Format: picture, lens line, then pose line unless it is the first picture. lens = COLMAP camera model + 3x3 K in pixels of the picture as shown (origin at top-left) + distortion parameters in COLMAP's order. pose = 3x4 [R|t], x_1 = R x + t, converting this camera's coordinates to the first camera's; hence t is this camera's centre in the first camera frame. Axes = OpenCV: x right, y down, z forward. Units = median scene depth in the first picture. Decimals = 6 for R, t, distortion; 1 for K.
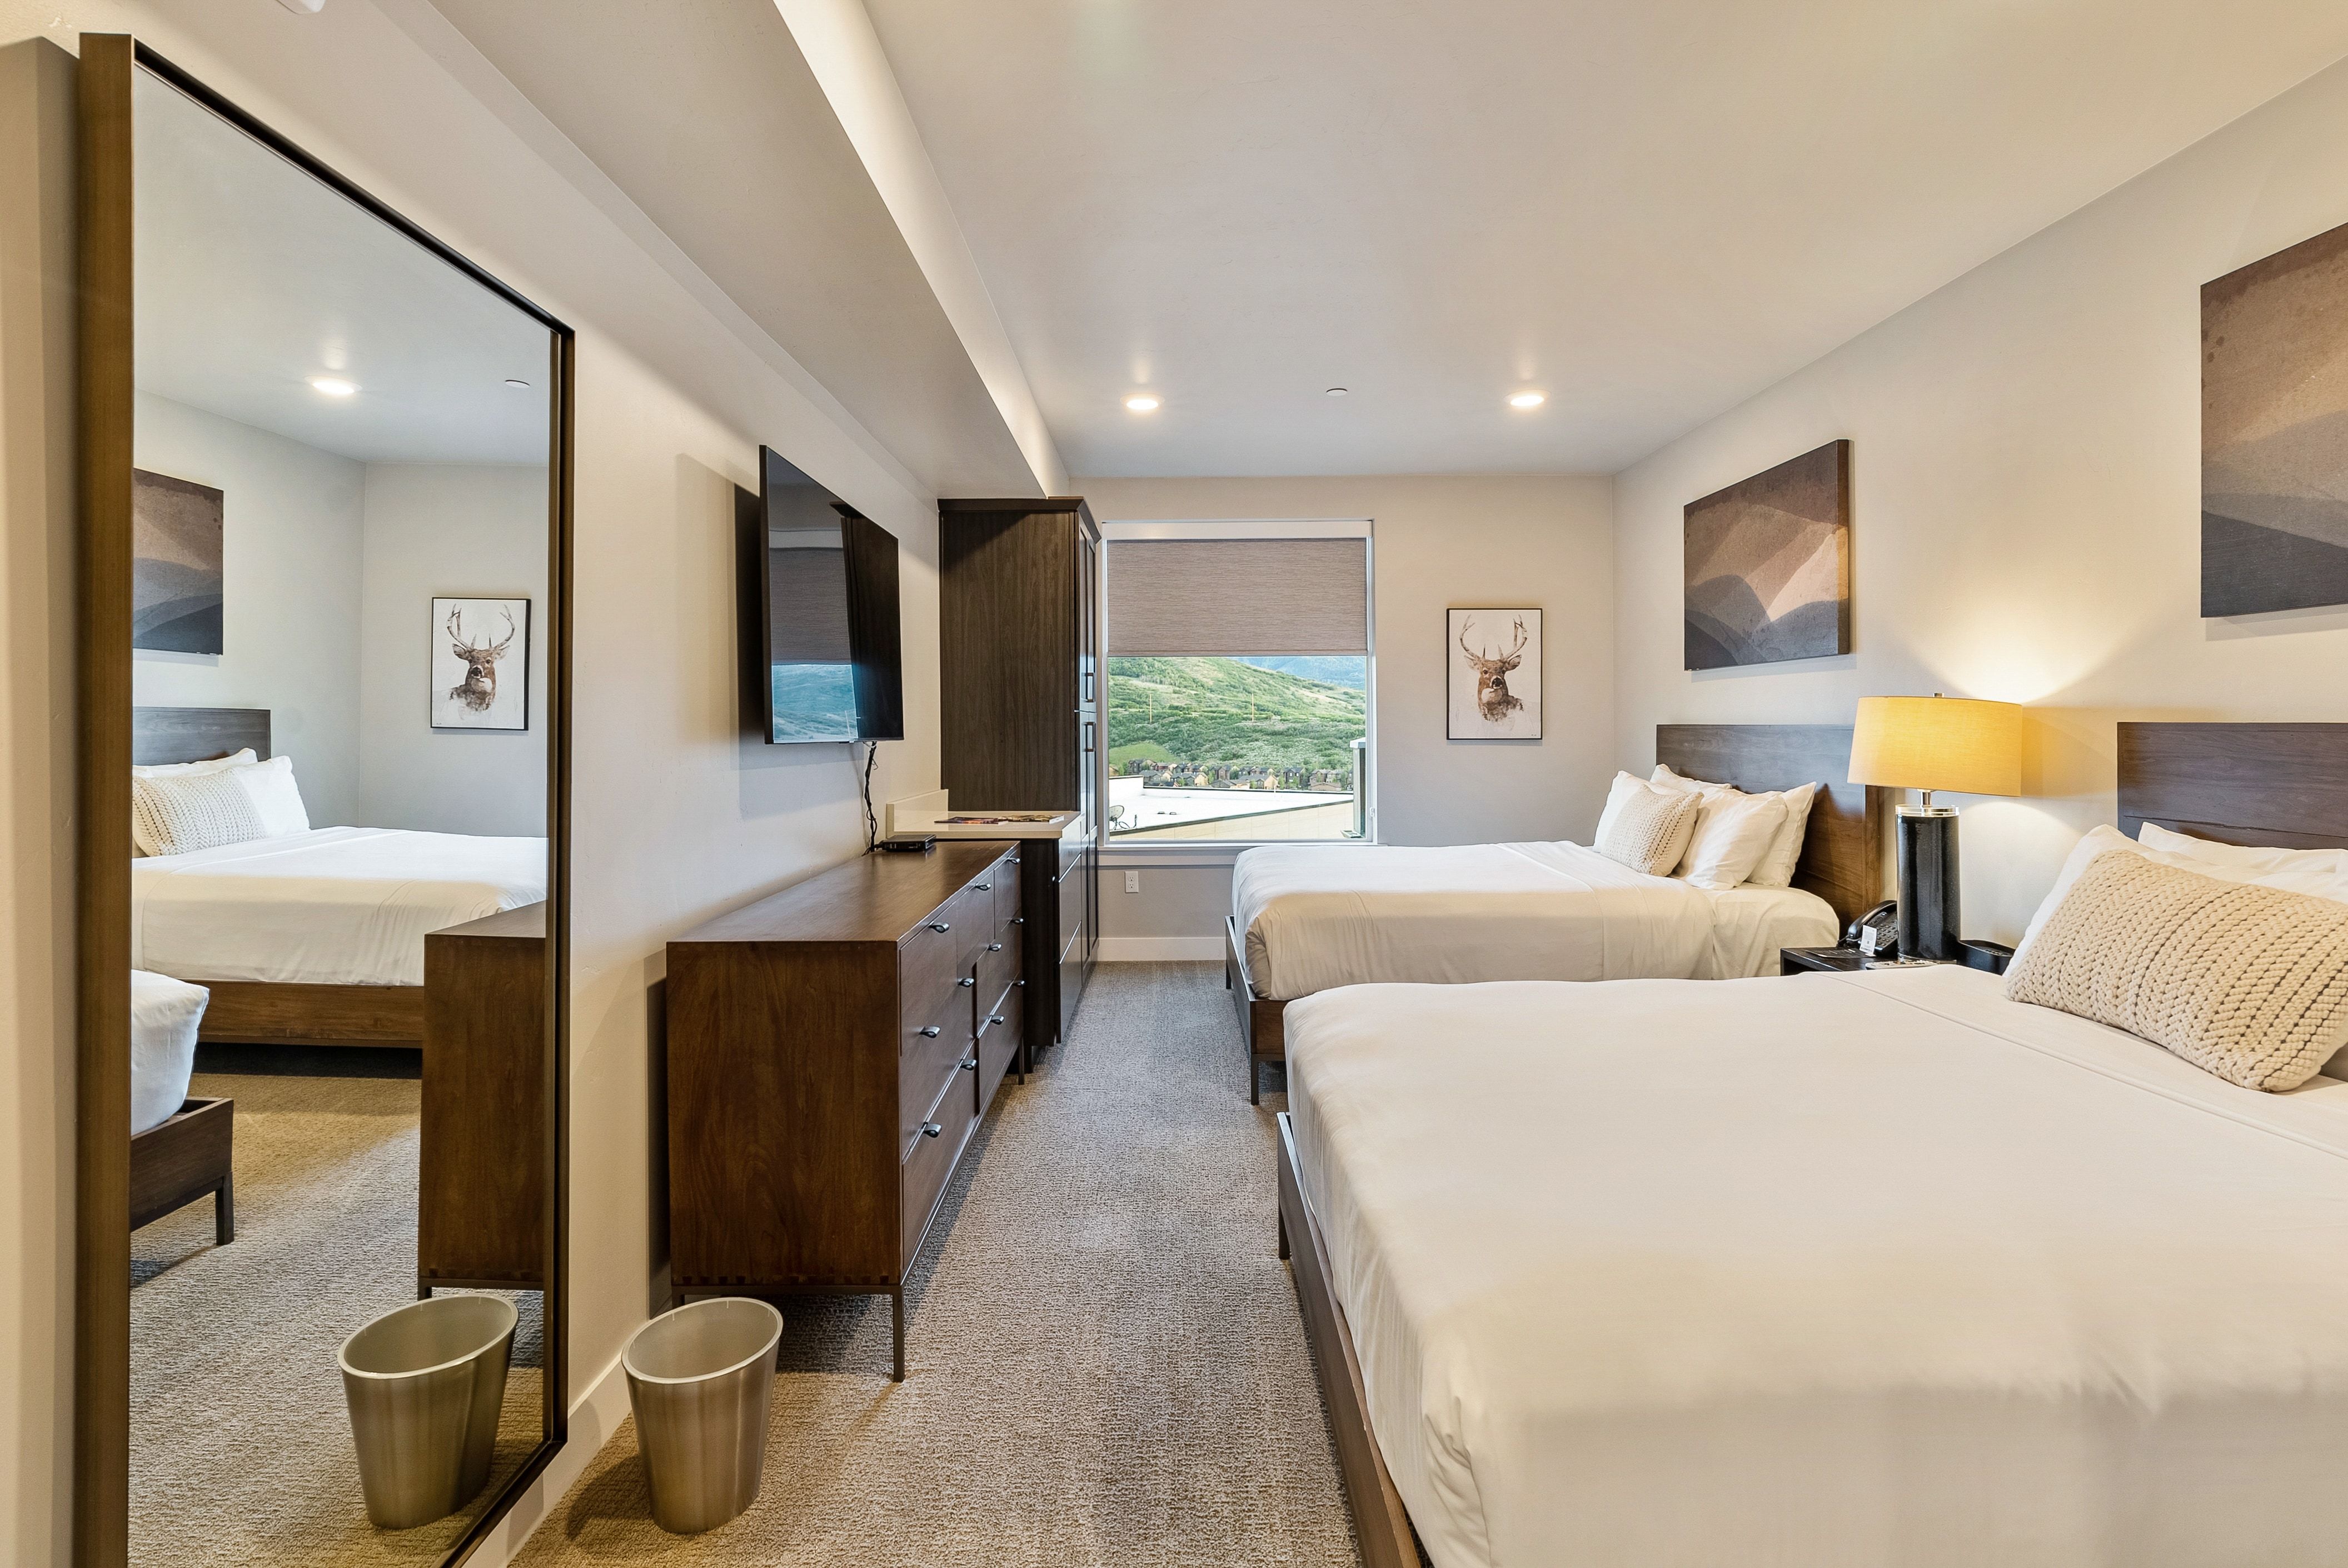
lens RADIAL K [[1096.1, 0, 1184.5], [0, 1096.1, 716.6], [0, 0, 1]] dist [-0.000319, 0.000478]
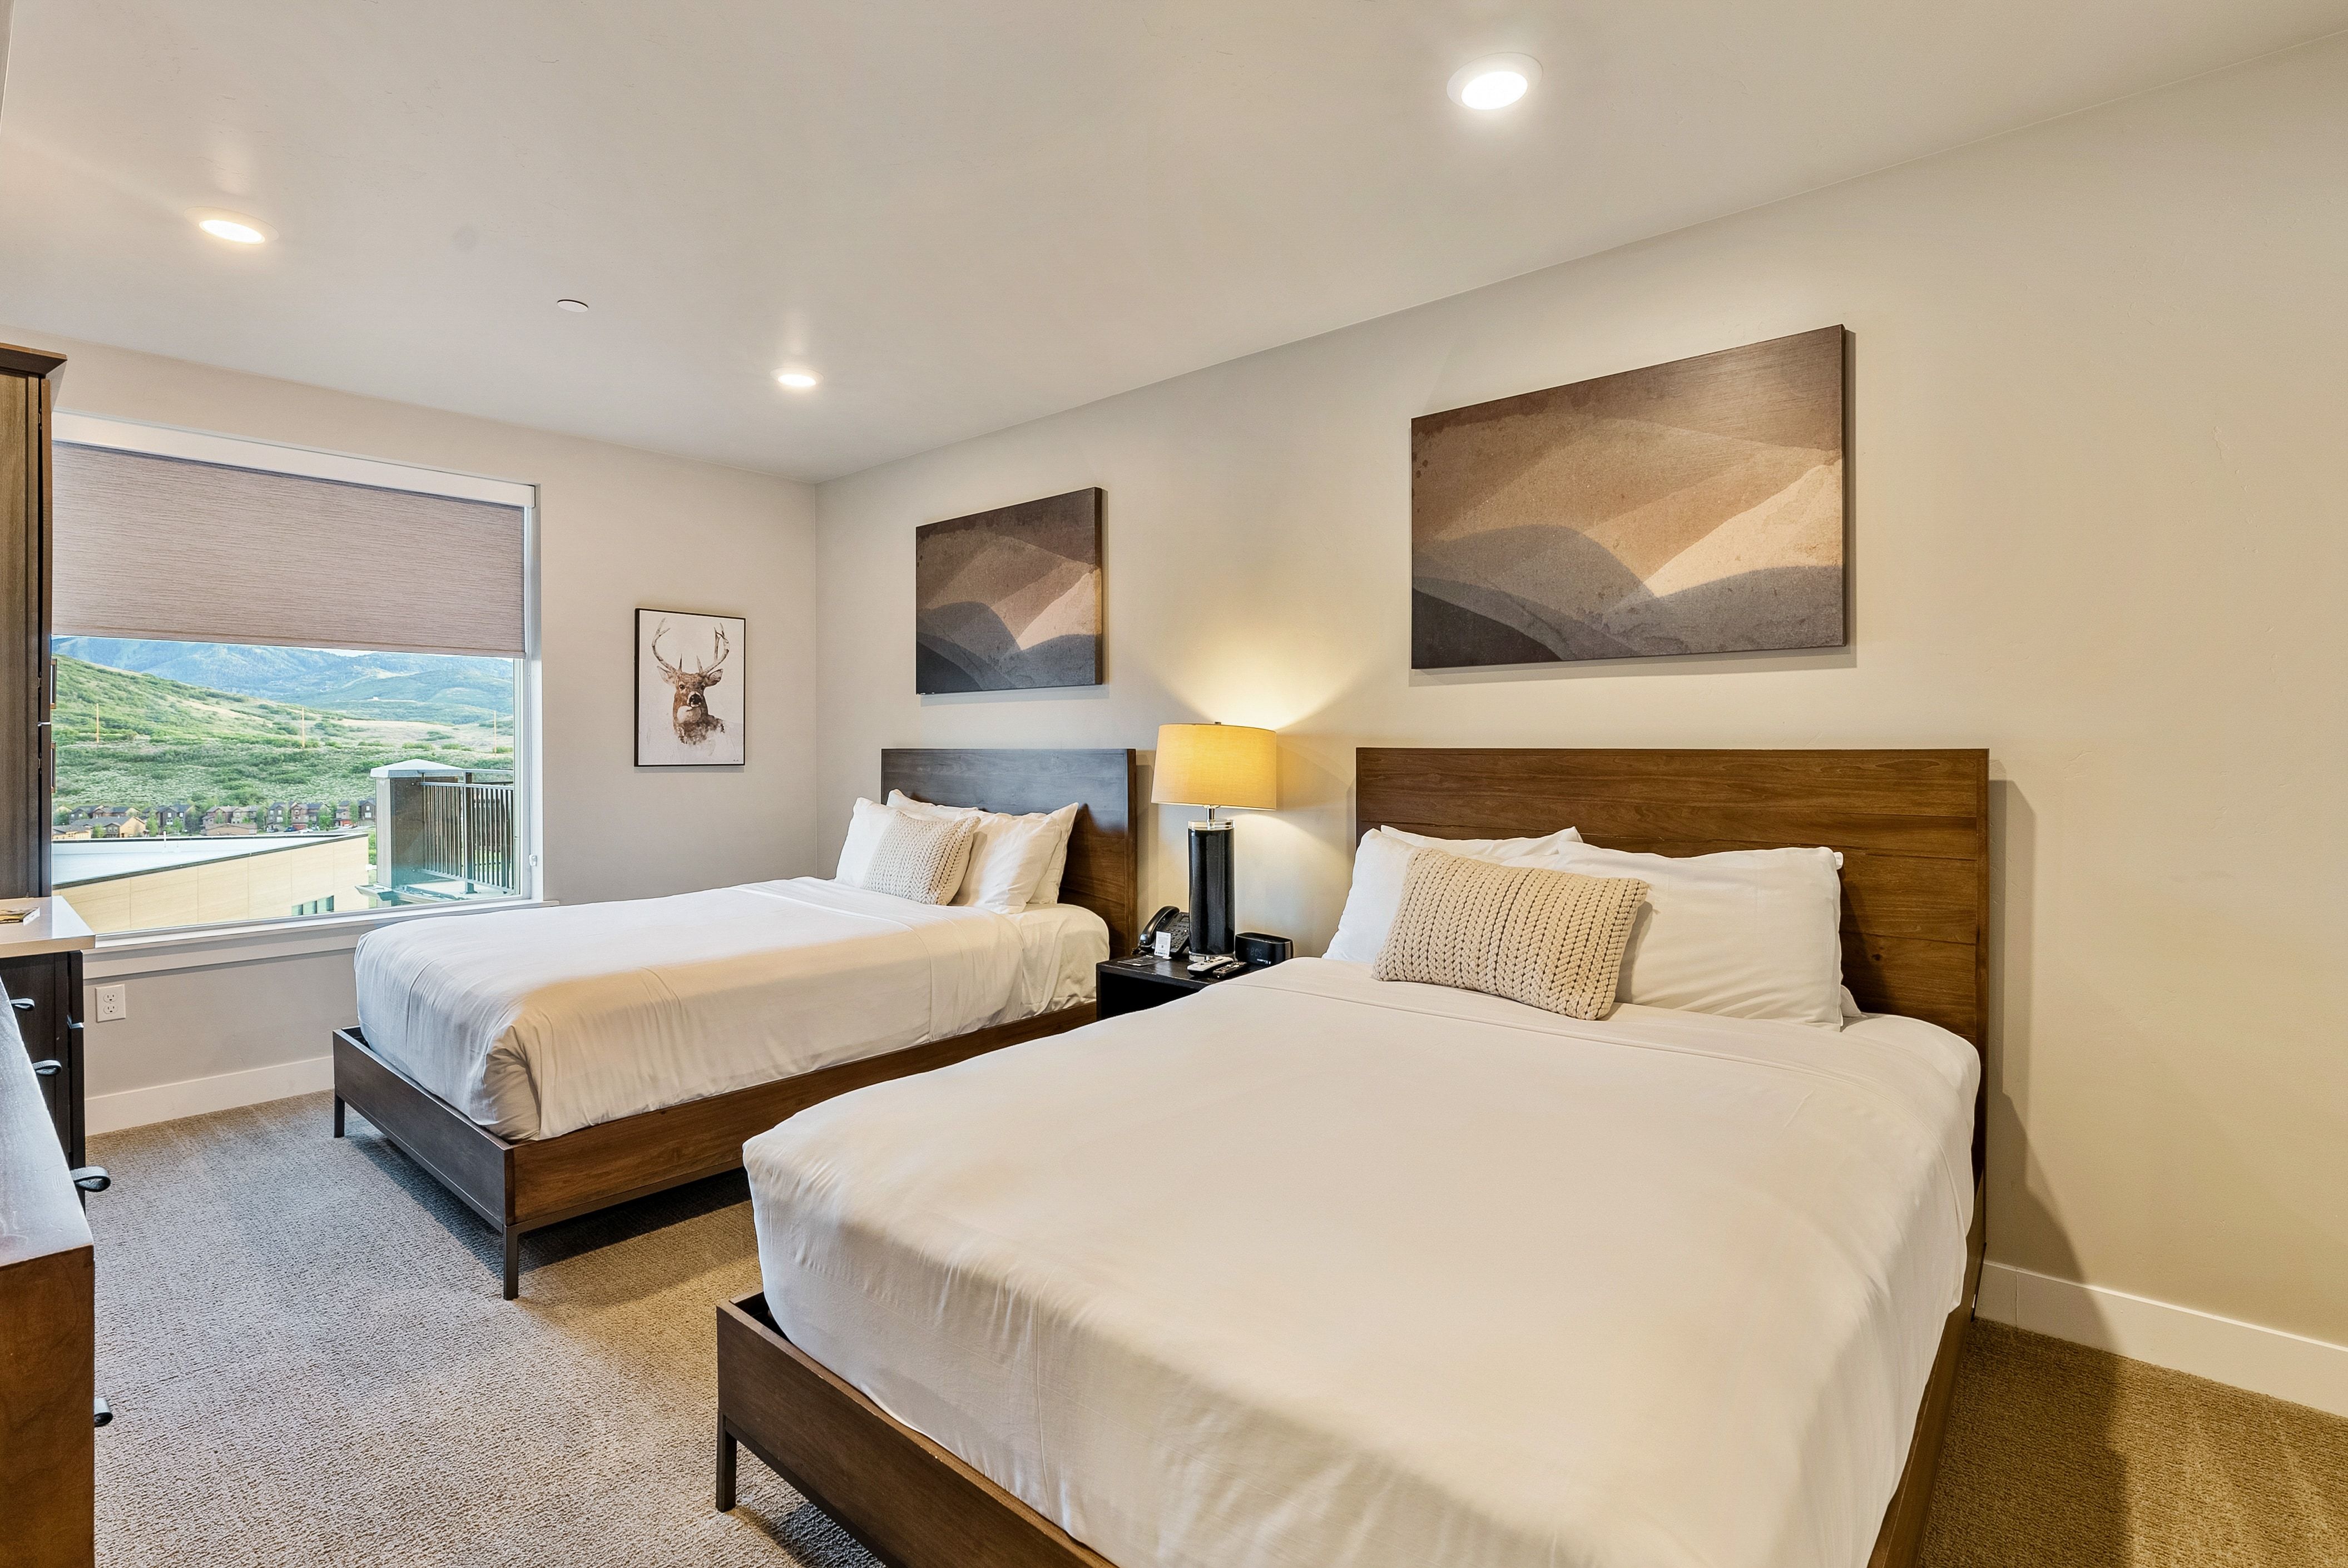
lens RADIAL K [[1097.0, 0, 1174.1], [0, 1097.0, 742.1], [0, 0, 1]] dist [-0.006618, 0.000181]
pose [[0.661416, 0.005026, 0.750002, -0.147829], [-0.006638, 0.999978, -0.000847, 0.000793], [-0.749989, -0.004419, 0.661435, 0.193024]]
